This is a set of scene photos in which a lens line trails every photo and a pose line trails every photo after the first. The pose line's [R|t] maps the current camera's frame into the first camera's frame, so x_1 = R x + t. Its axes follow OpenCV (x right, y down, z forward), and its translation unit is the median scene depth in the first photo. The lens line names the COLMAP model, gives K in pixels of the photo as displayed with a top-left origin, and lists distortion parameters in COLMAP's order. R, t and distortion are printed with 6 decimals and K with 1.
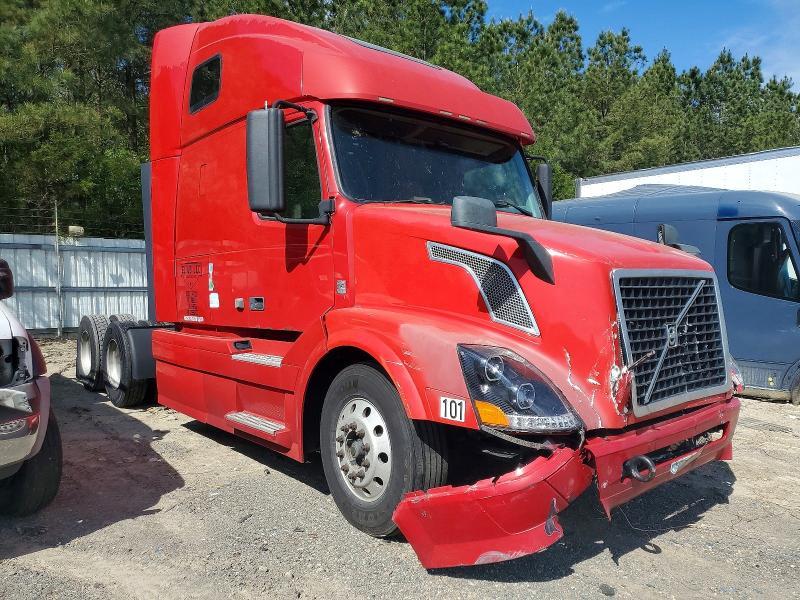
lens RADIAL K [[607.6, 0, 400.4], [0, 607.6, 312.6], [0, 0, 1]] dist [0.033645, 0.000708]
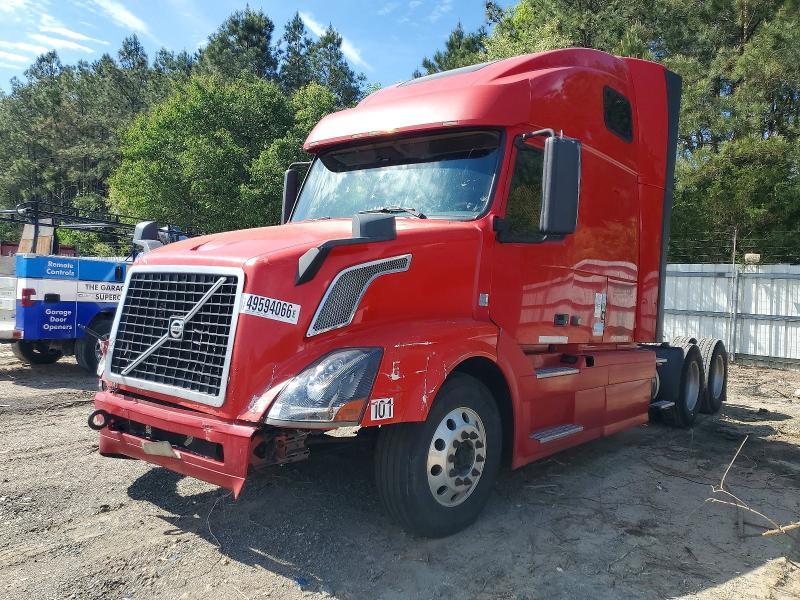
lens RADIAL K [[599.7, 0, 400.0], [0, 599.7, 300.0], [0, 0, 1]] dist [0.025708, -0.001057]
pose [[0.217343, 0.021346, -0.975862, 1.271954], [-0.096647, 0.995319, 0.000247, -0.040885], [0.971299, 0.094261, 0.218388, 0.948175]]
